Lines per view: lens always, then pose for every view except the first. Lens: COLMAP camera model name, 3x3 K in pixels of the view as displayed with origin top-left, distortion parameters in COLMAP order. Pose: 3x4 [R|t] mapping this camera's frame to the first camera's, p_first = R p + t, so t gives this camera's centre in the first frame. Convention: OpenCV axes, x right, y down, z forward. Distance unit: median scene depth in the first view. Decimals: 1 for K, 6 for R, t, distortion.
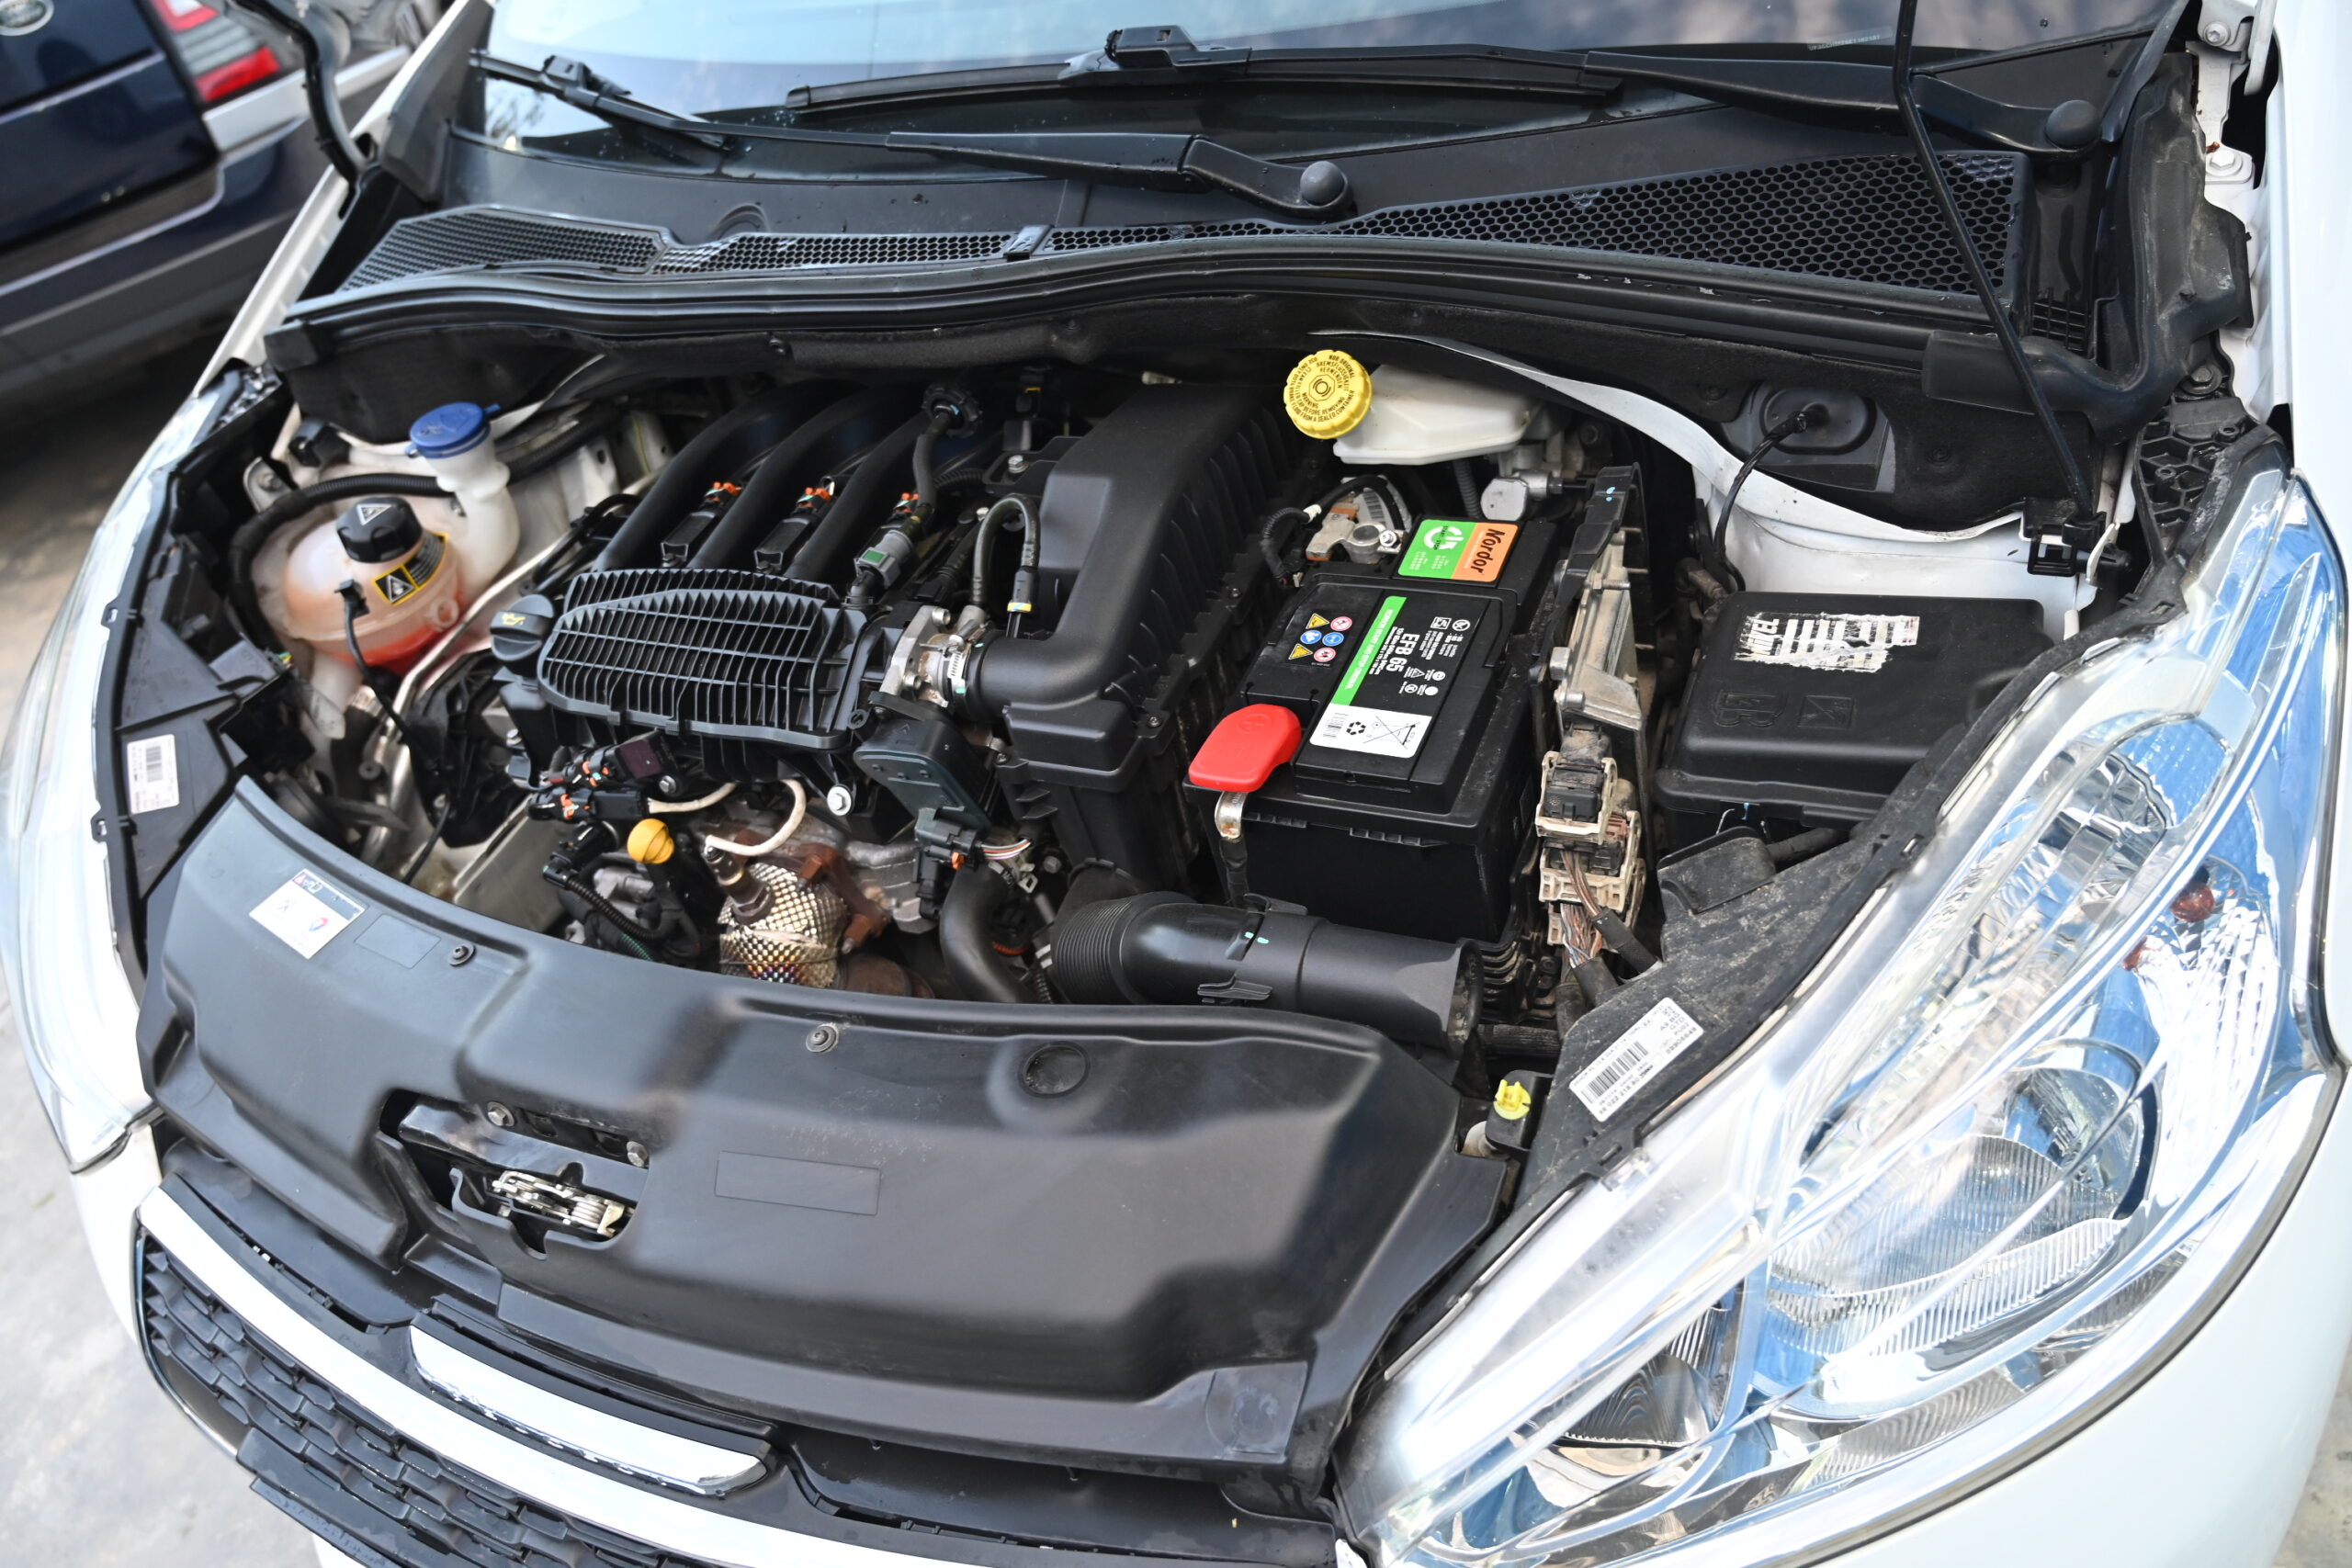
lens RADIAL K [[1739.8, 0, 1166.2], [0, 1739.8, 777.2], [0, 0, 1]] dist [-0.018569, 0.011979]
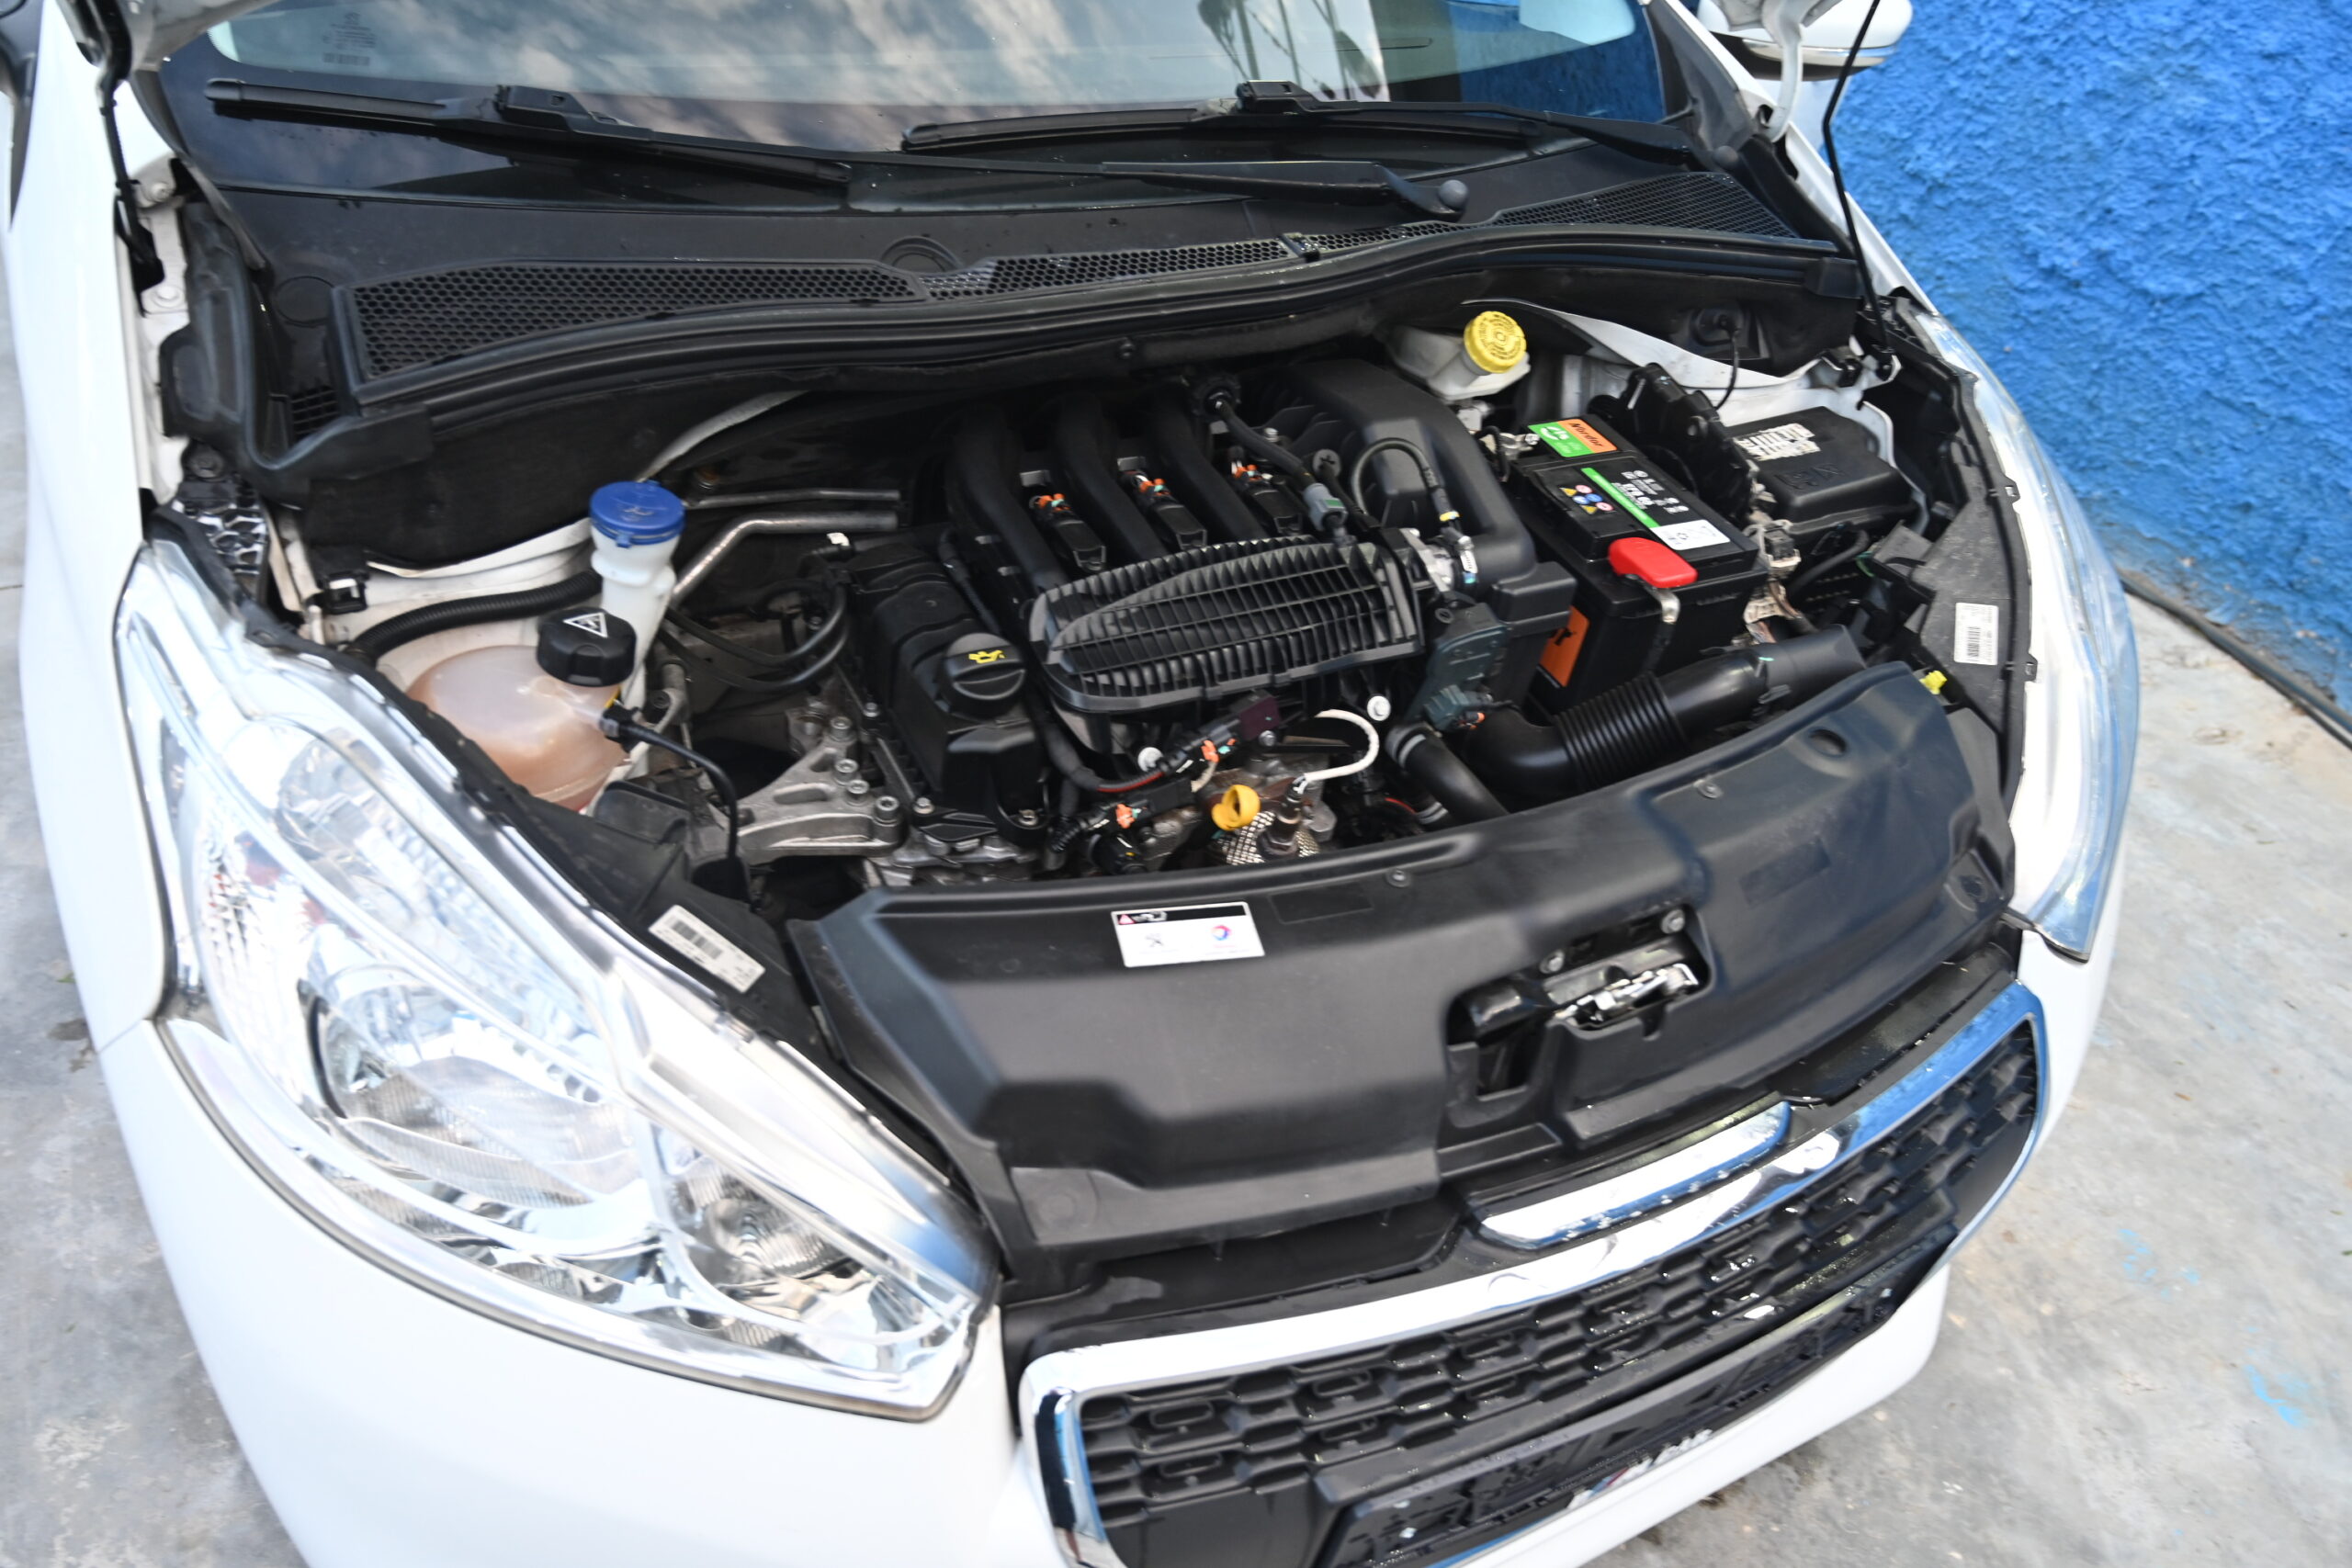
lens RADIAL K [[1739.8, 0, 1183.1], [0, 1739.8, 790.9], [0, 0, 1]] dist [-0.018569, 0.011979]
pose [[0.554667, -0.258680, 0.790841, -1.253337], [0.323142, 0.942813, 0.081750, -0.075148], [-0.766762, 0.210210, 0.606538, 0.419394]]
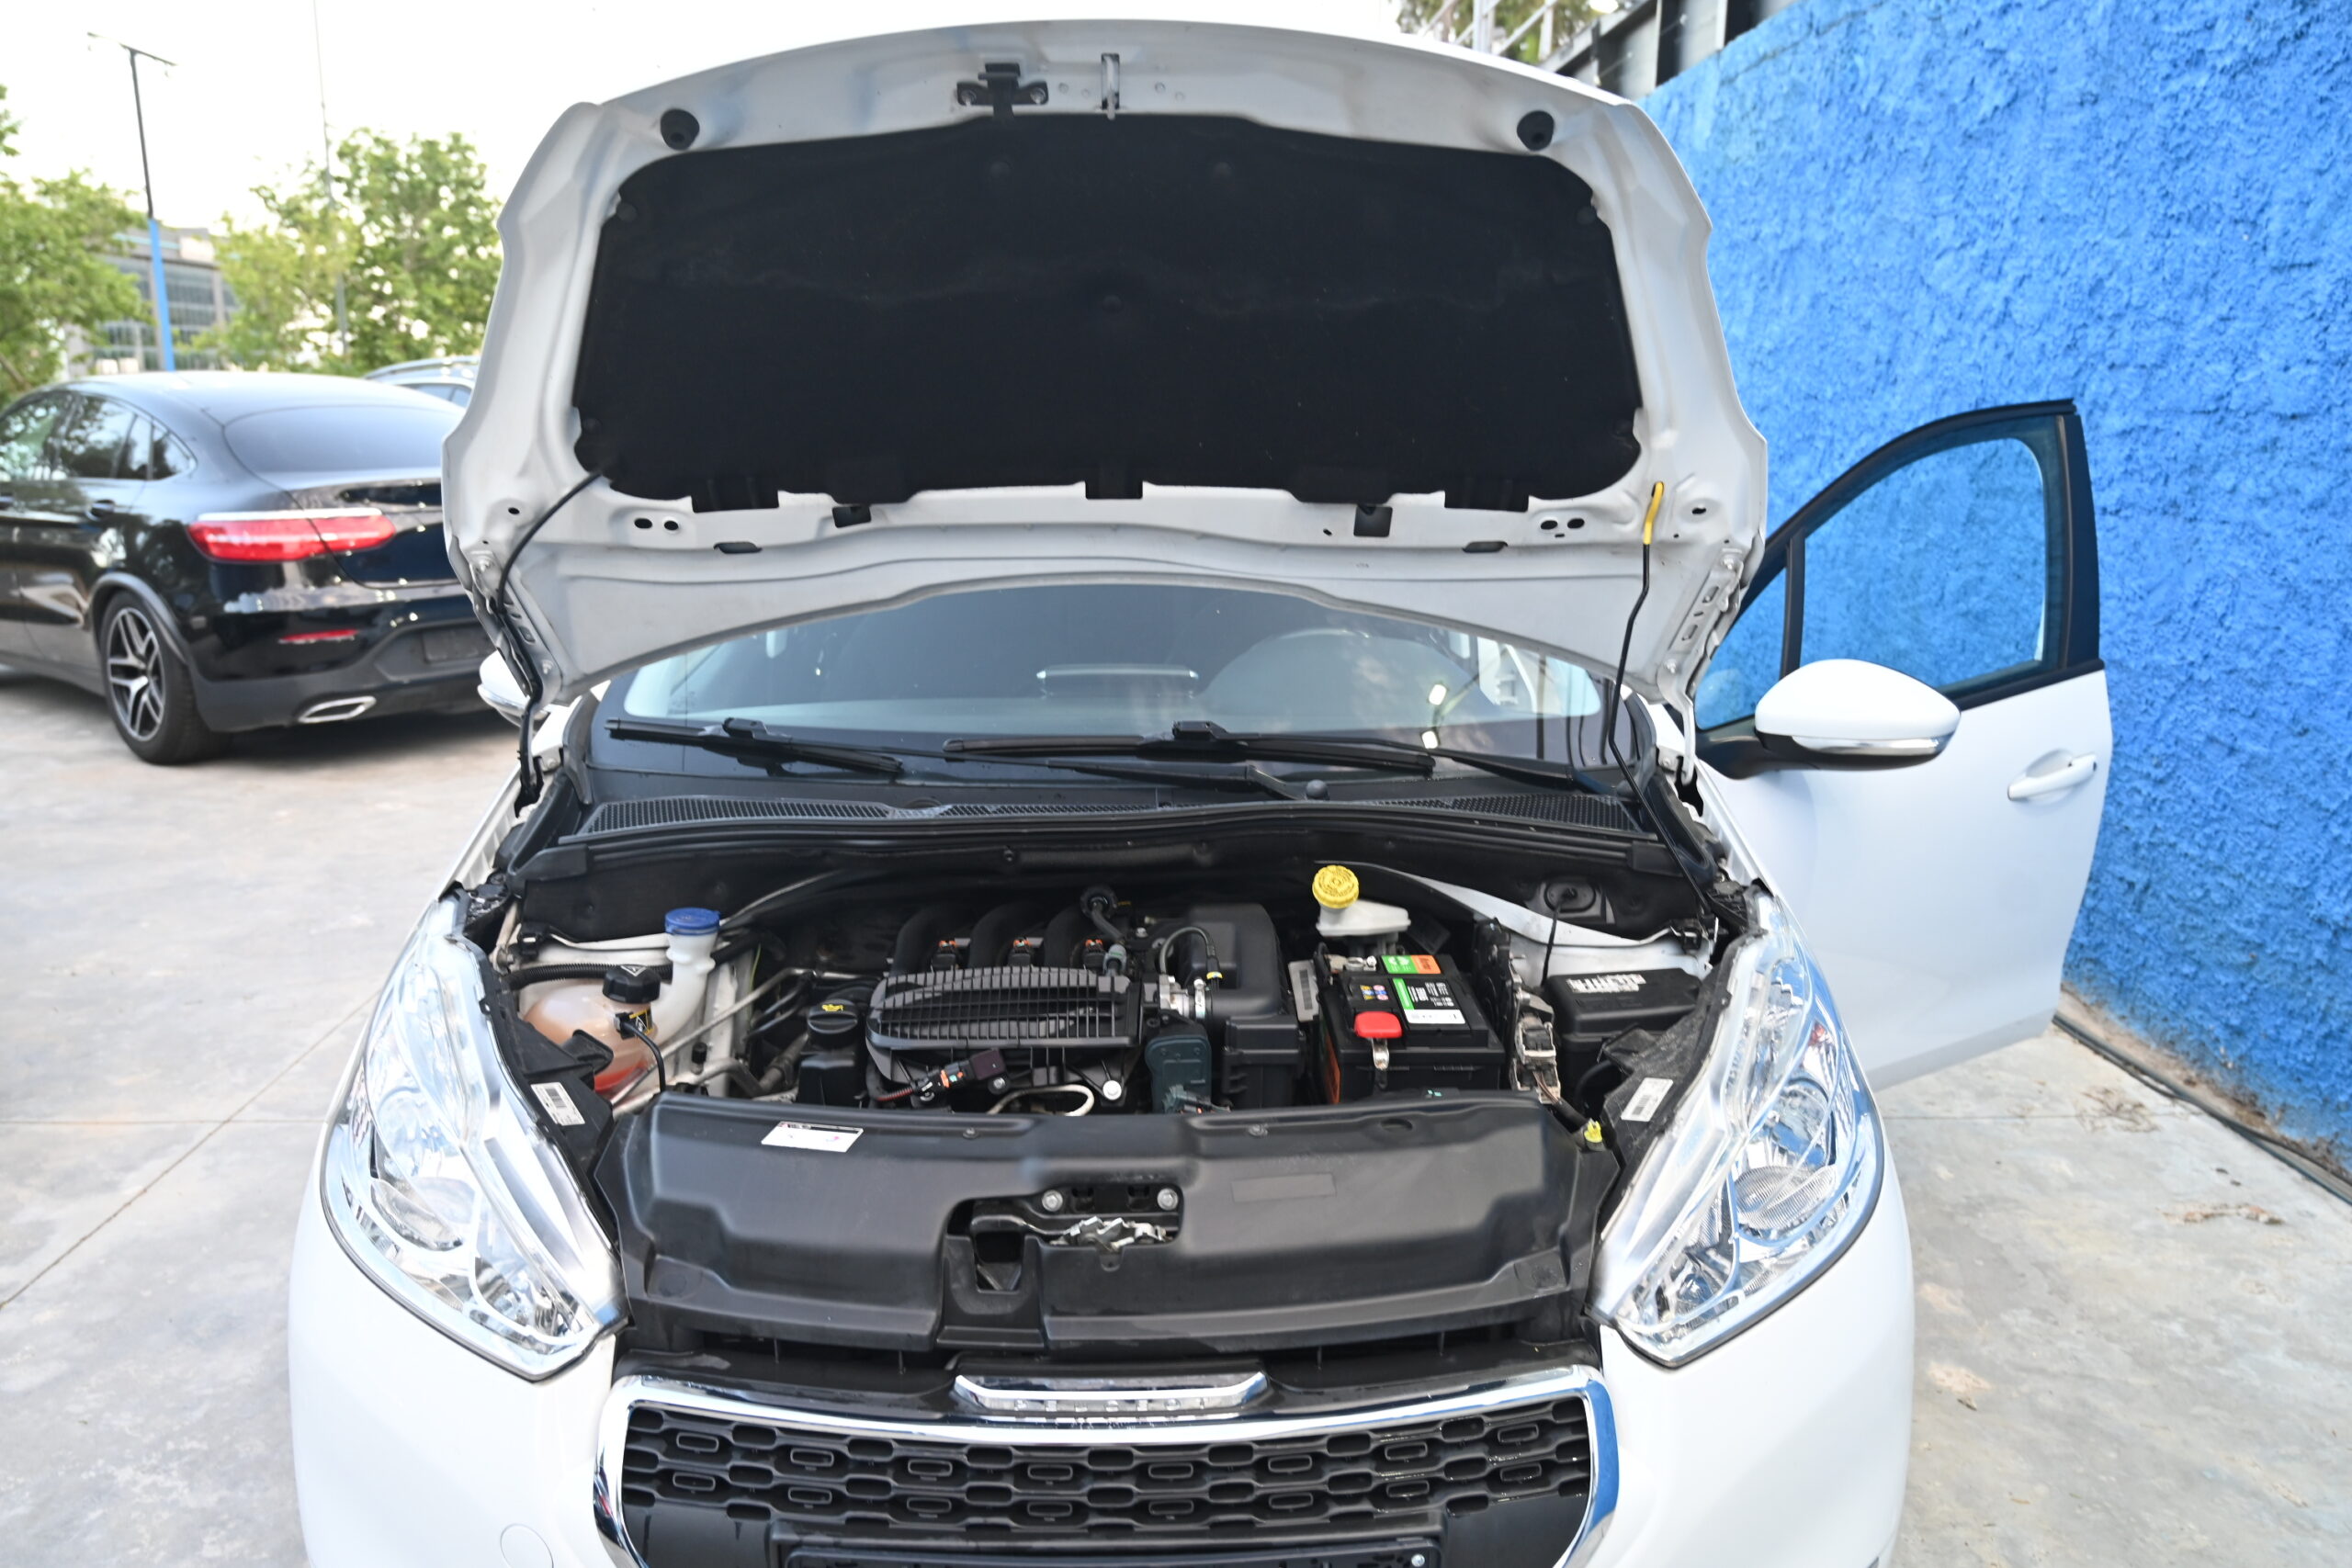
lens RADIAL K [[1739.8, 0, 1187.2], [0, 1739.8, 790.1], [0, 0, 1]] dist [-0.018569, 0.011979]
pose [[0.869065, 0.125750, 0.478449, -0.983074], [0.140947, 0.864126, -0.483136, 0.592619], [-0.474194, 0.487312, 0.733257, -0.382323]]
